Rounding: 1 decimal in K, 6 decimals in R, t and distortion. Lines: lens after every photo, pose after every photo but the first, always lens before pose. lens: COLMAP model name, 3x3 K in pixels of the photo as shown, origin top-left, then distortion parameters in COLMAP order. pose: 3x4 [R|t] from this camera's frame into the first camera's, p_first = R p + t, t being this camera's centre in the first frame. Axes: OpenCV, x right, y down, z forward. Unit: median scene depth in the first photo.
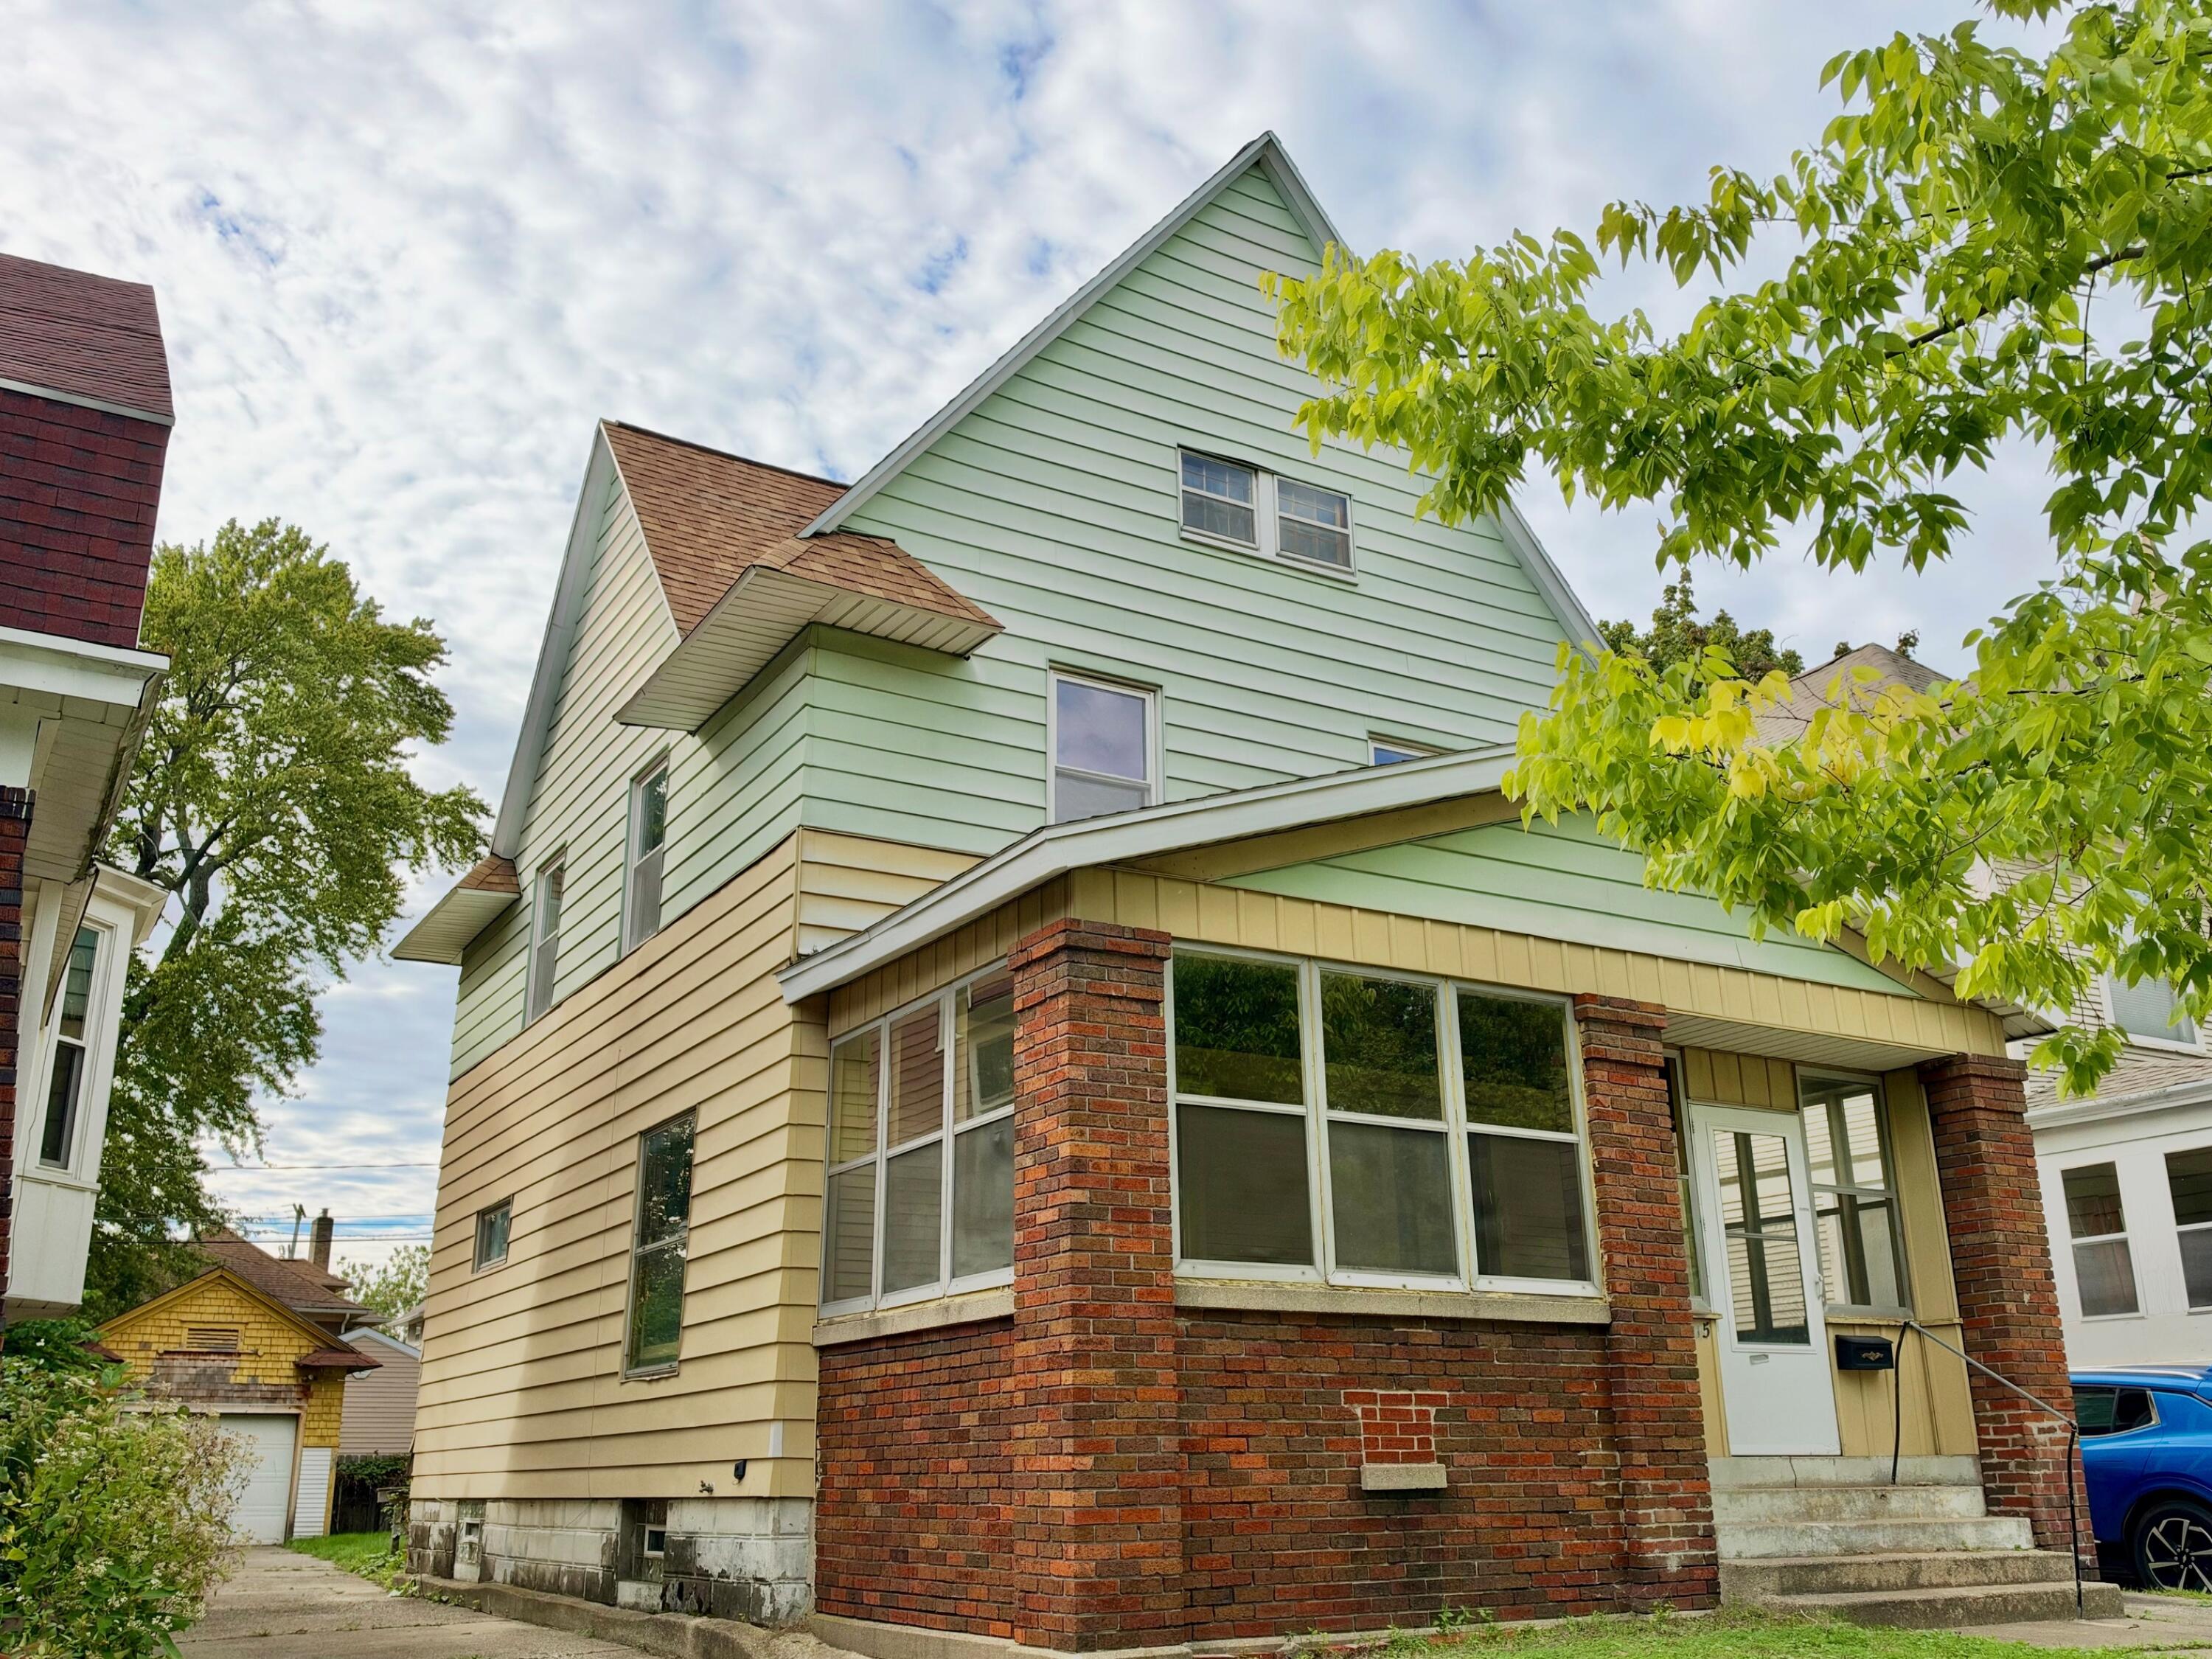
lens RADIAL K [[1849.0, 0, 1107.4], [0, 1849.0, 823.3], [0, 0, 1]] dist [0.016347, -0.030323]
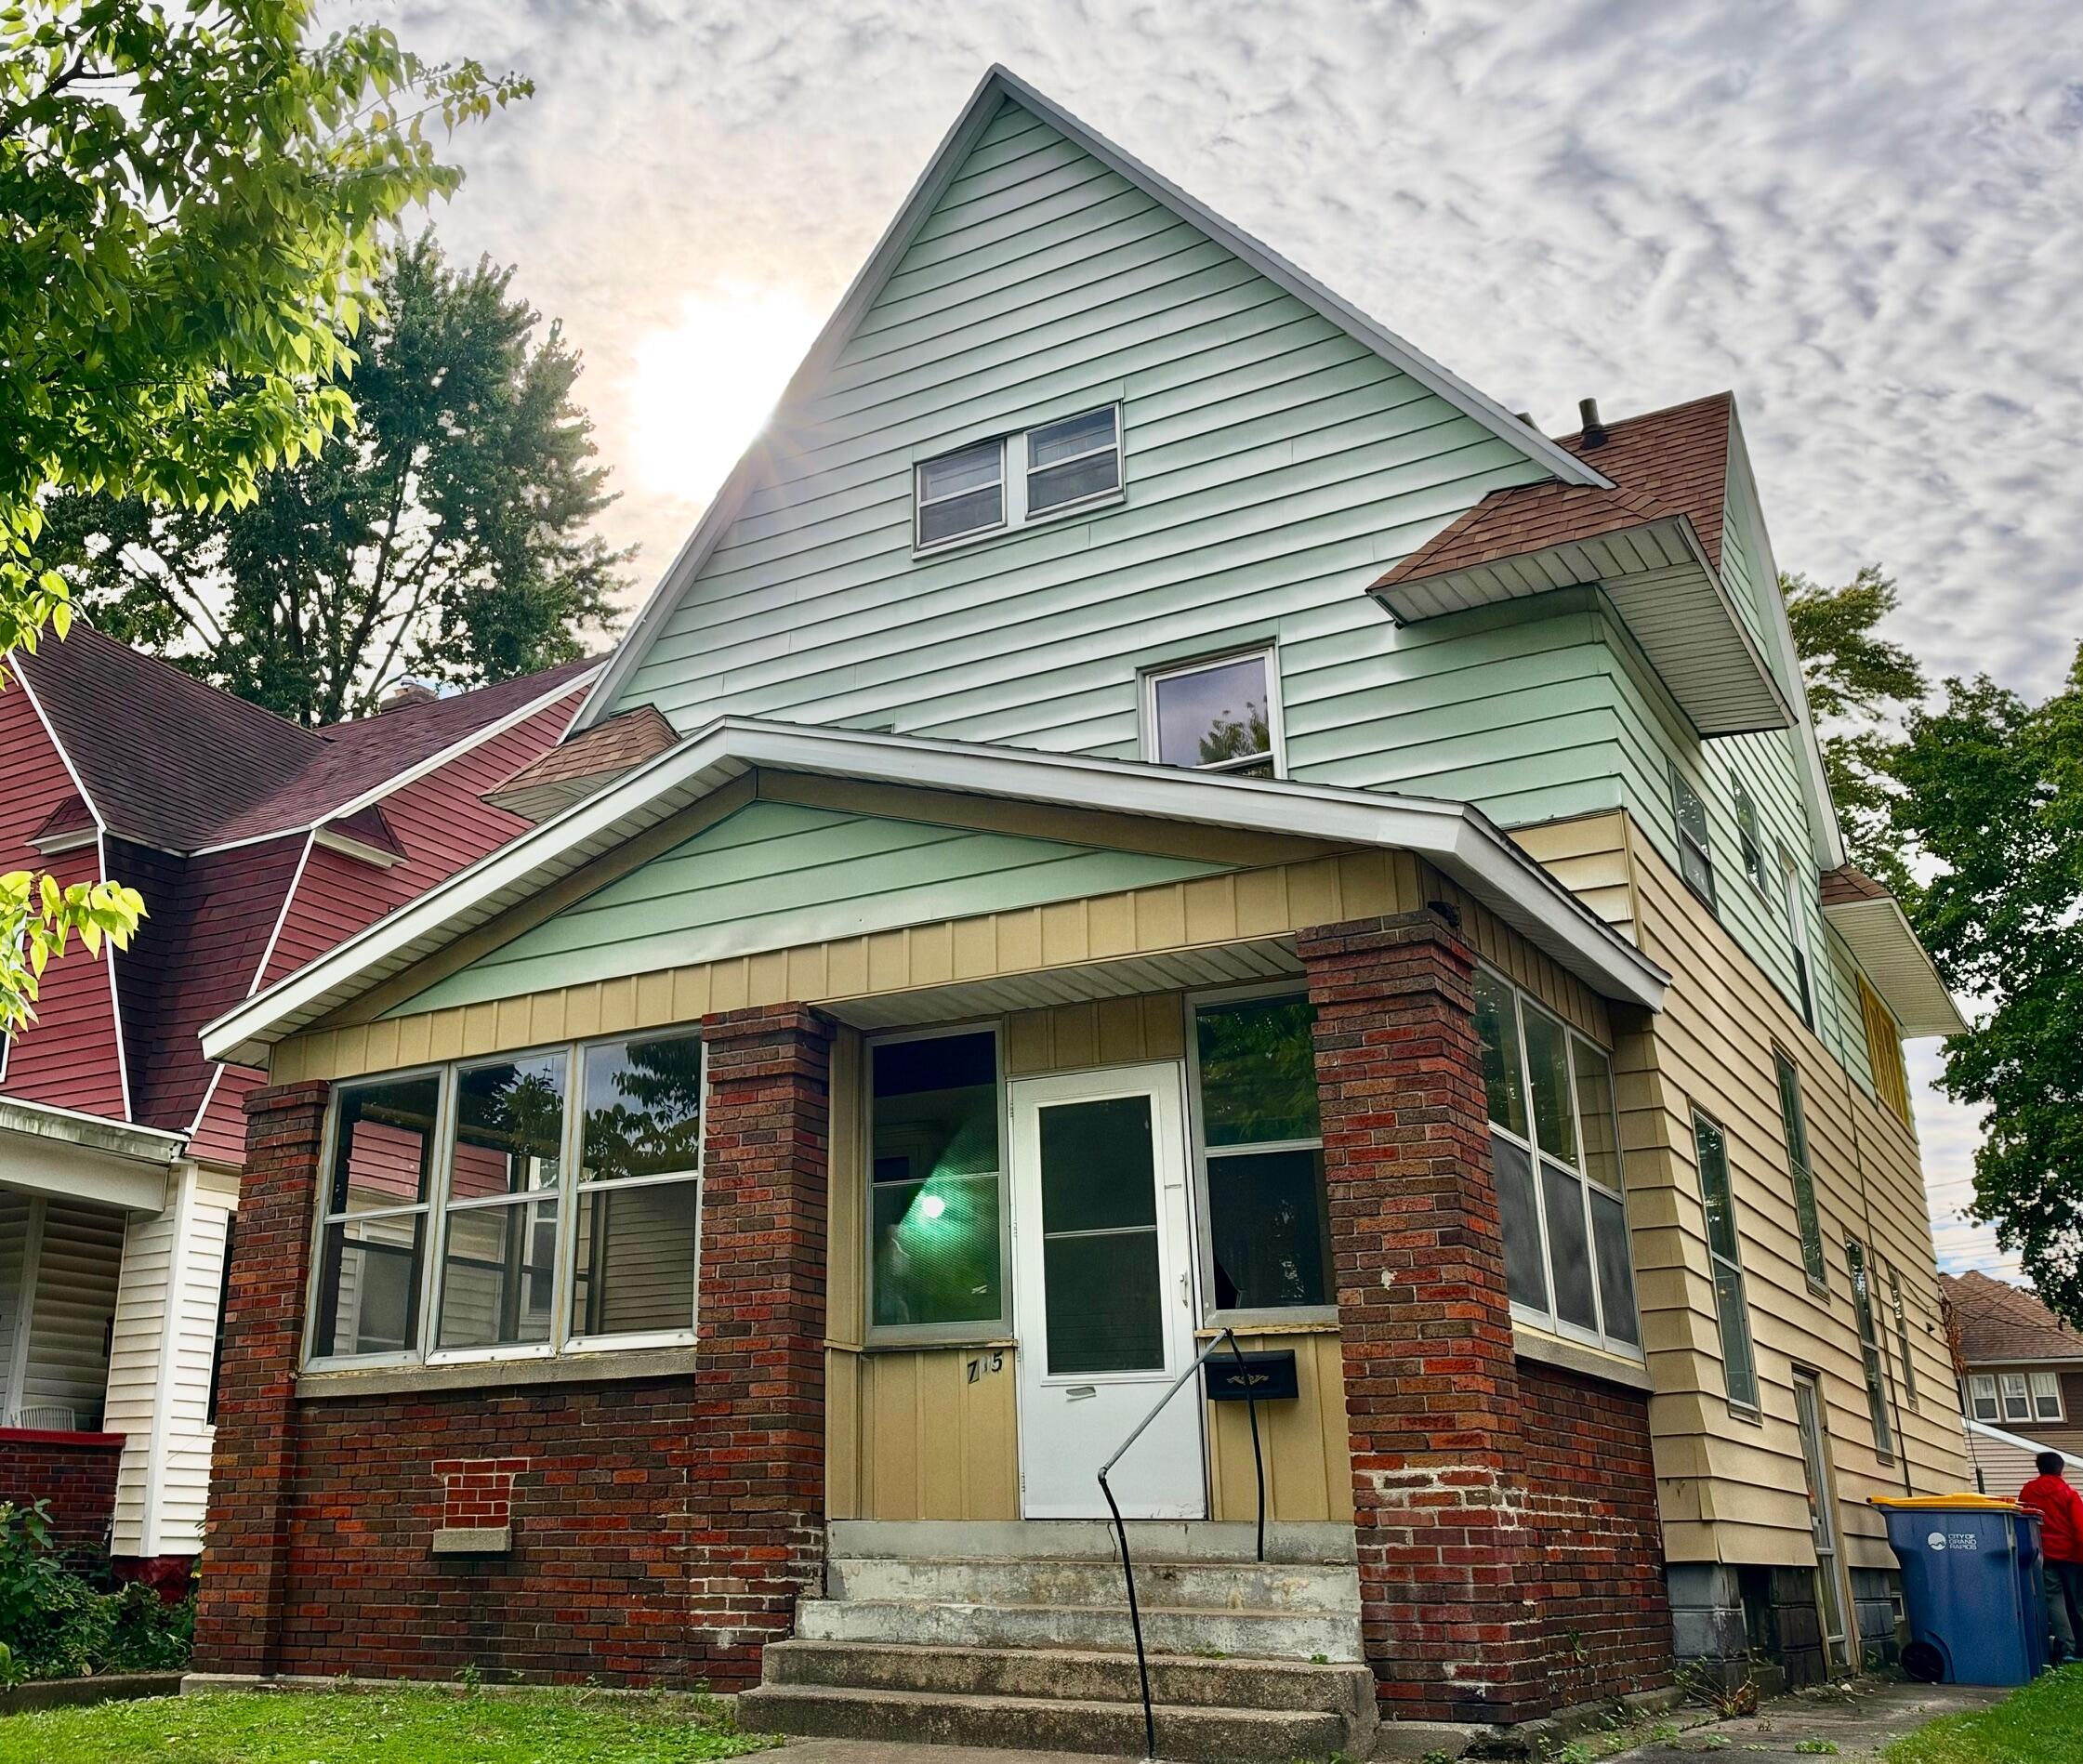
lens RADIAL K [[2072.9, 0, 1037.9], [0, 2072.9, 892.8], [0, 0, 1]] dist [0.051304, 0.000000]
pose [[0.466453, -0.257536, -0.846225, 1.320677], [0.281598, 0.950138, -0.133940, 0.237140], [0.838525, -0.175818, 0.515716, 0.676313]]
